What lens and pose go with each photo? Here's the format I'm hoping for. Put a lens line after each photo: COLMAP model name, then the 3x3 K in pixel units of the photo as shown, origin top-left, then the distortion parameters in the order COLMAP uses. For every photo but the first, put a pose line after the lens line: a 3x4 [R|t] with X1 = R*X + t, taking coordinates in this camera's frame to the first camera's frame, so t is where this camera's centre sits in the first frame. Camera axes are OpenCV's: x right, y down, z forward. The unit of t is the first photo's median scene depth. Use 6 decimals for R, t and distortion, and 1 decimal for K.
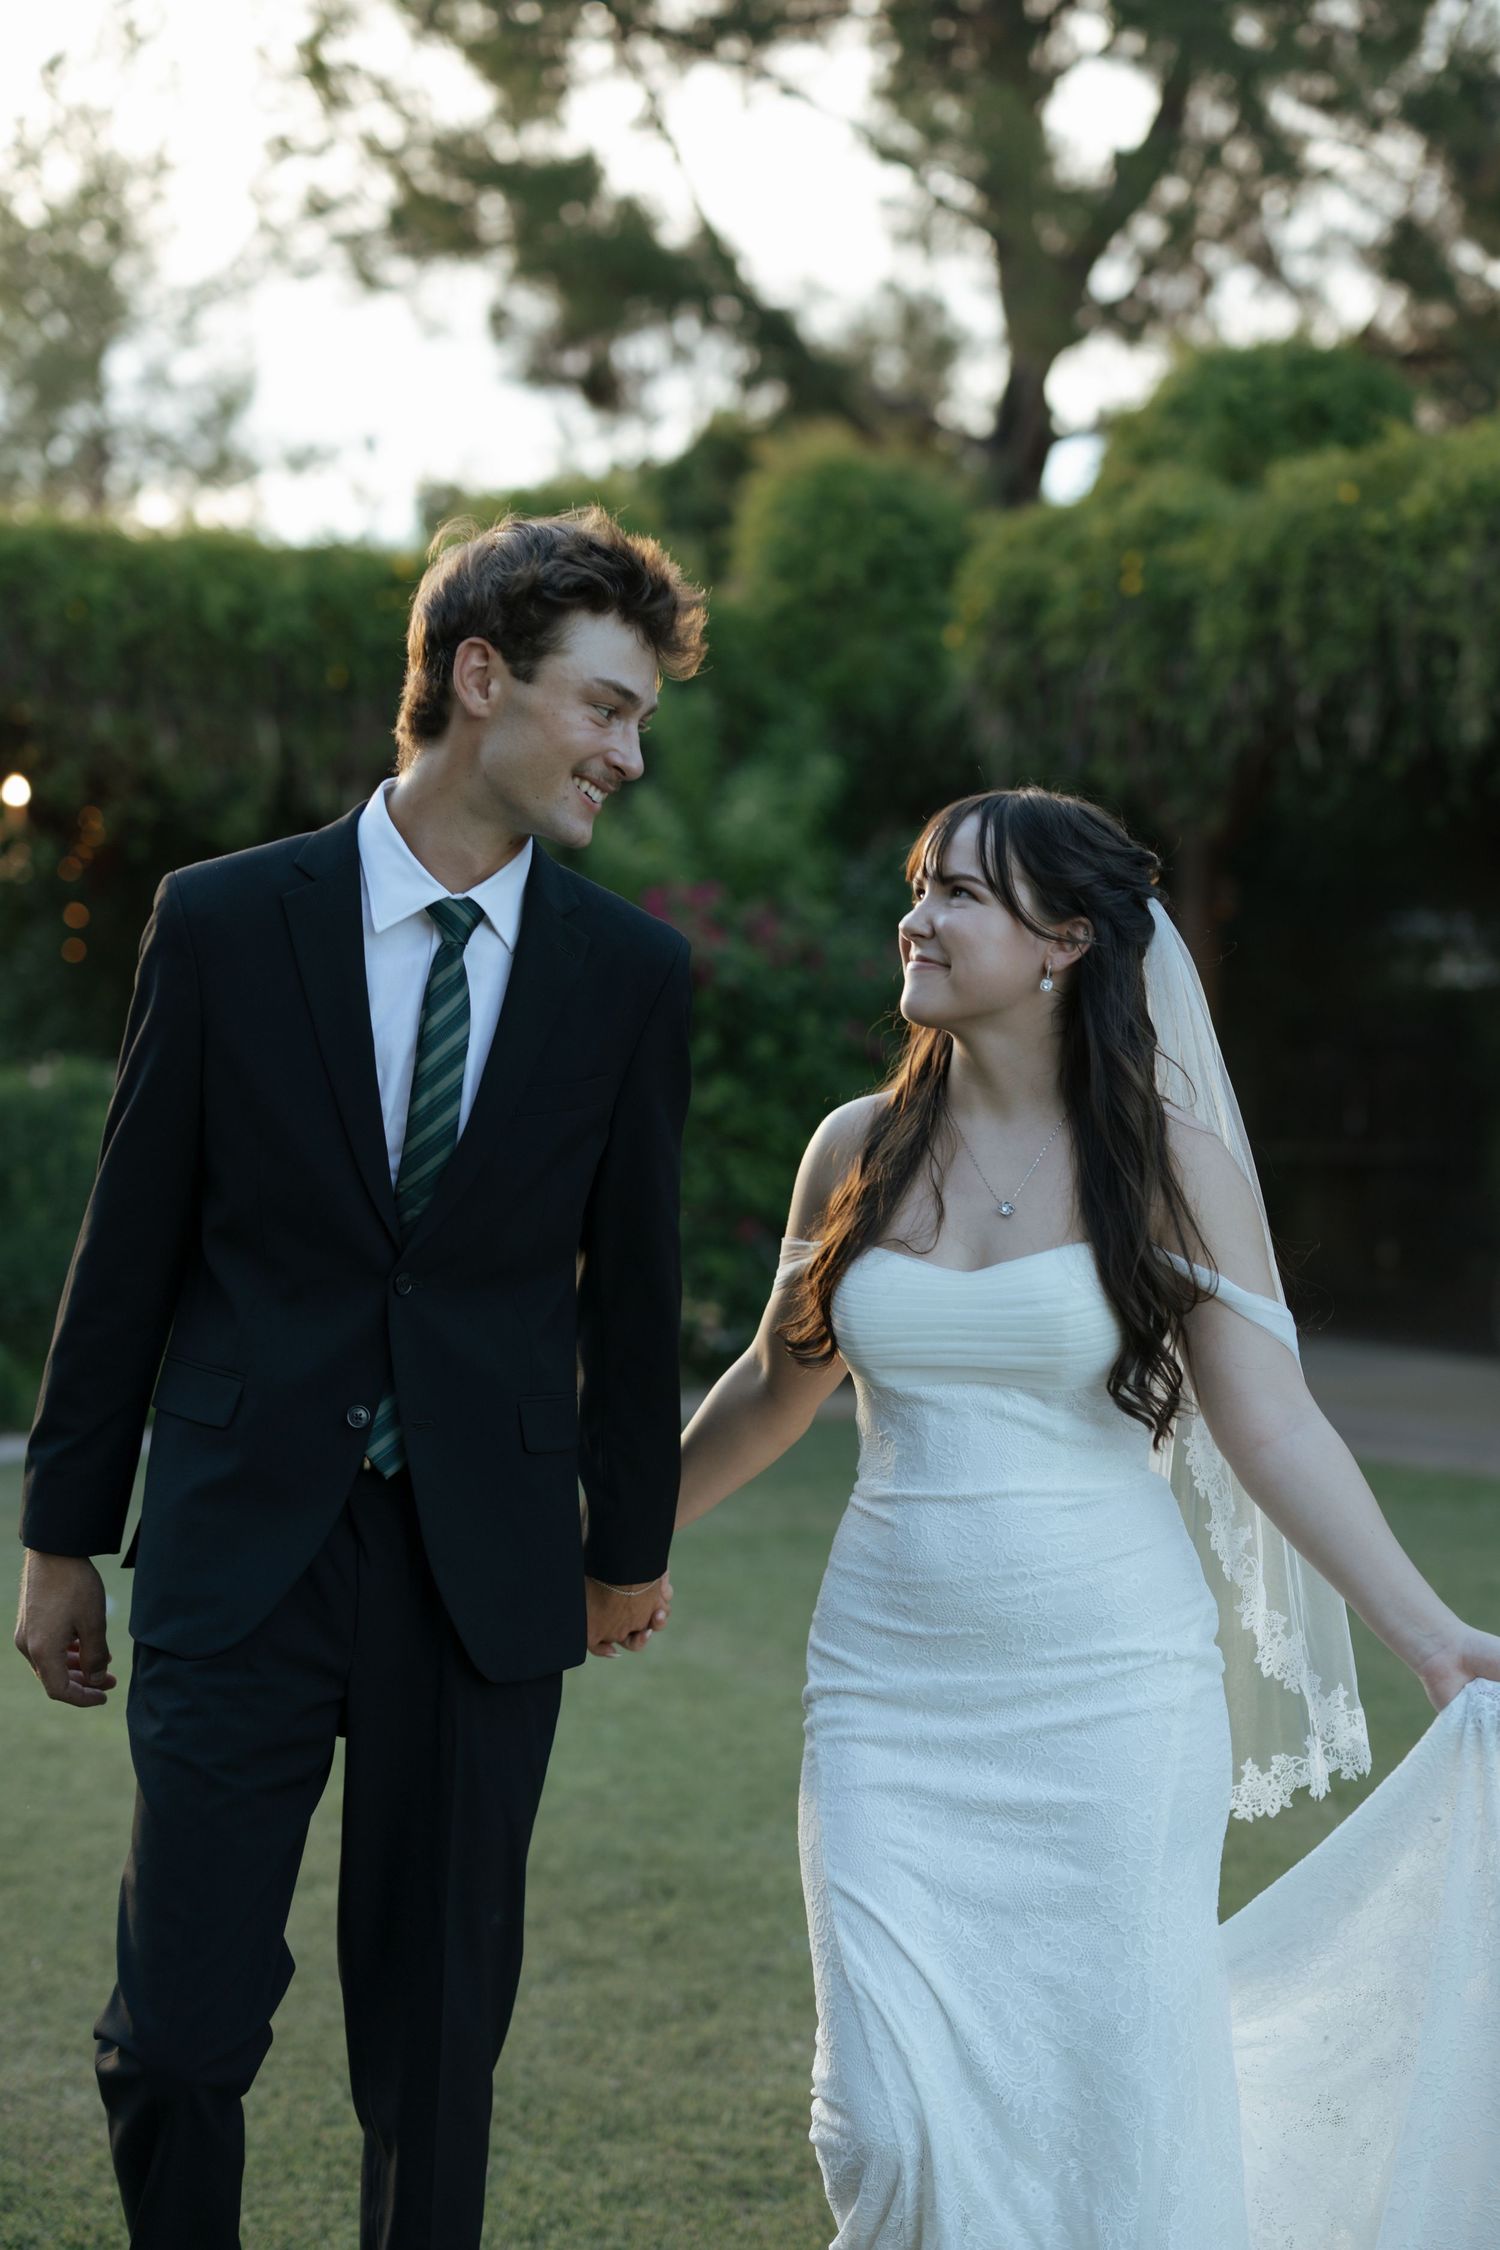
lens RADIAL K [[3866.7, 0, 750.0], [0, 3866.7, 1125.0], [0, 0, 1]] dist [0.004846, 0.059272]
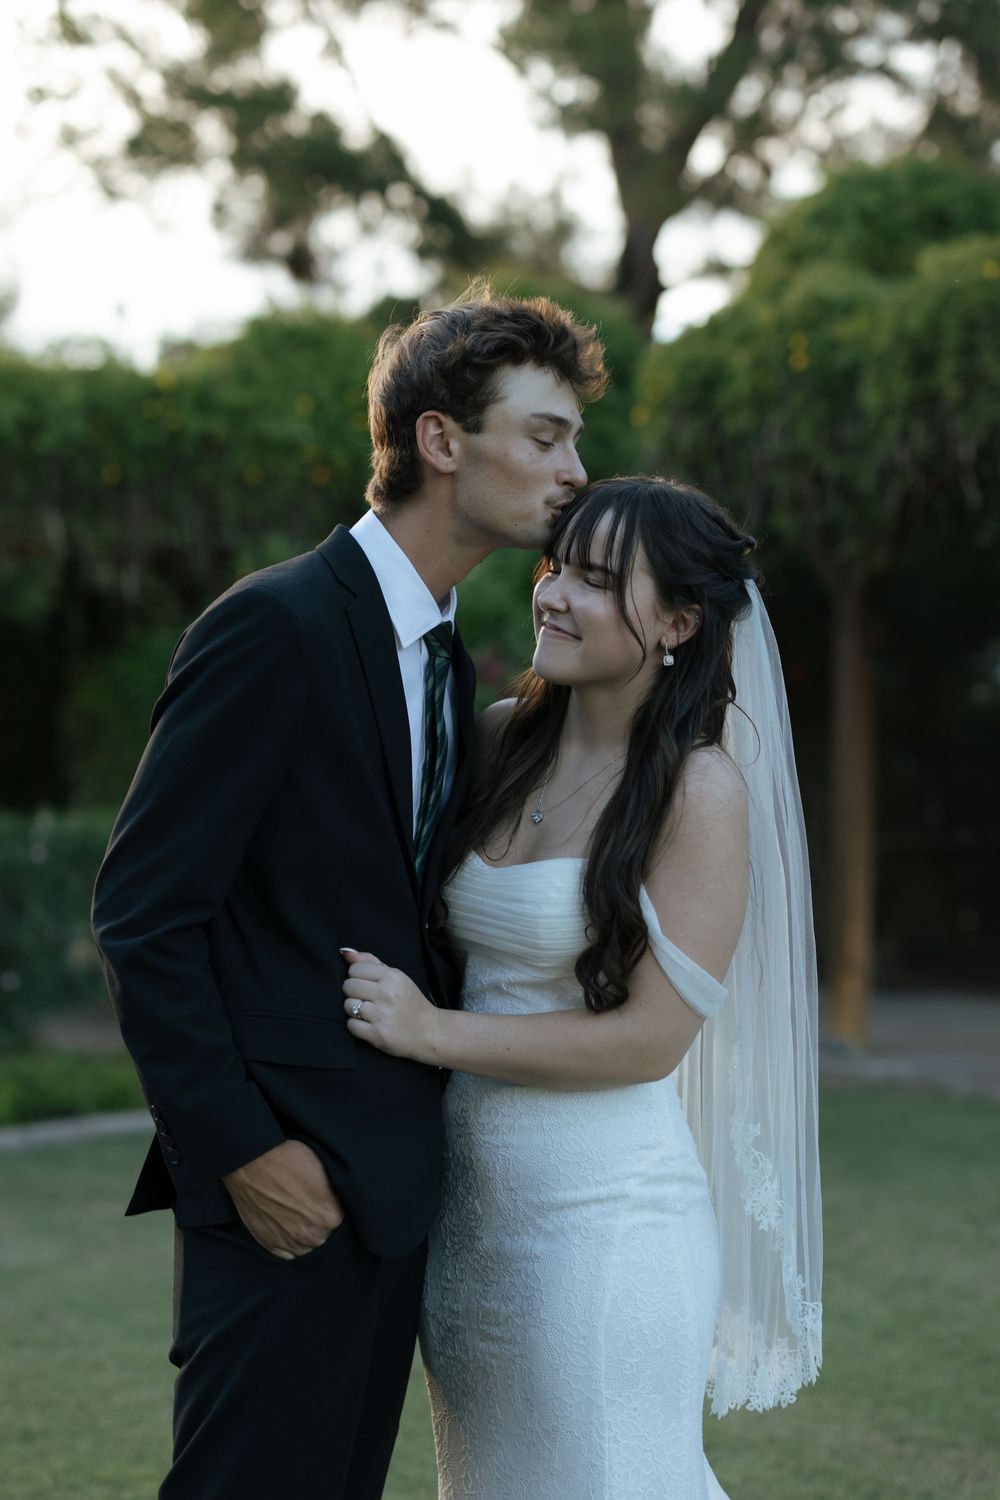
lens RADIAL K [[2749.6, 0, 572.6], [0, 2749.6, 685.1], [0, 0, 1]] dist [-0.026223, 0.173271]
pose [[0.996709, -0.043021, 0.068704, -0.019113], [0.046775, 0.997445, -0.053997, -0.000279], [-0.066206, 0.057033, 0.996175, 0.113860]]
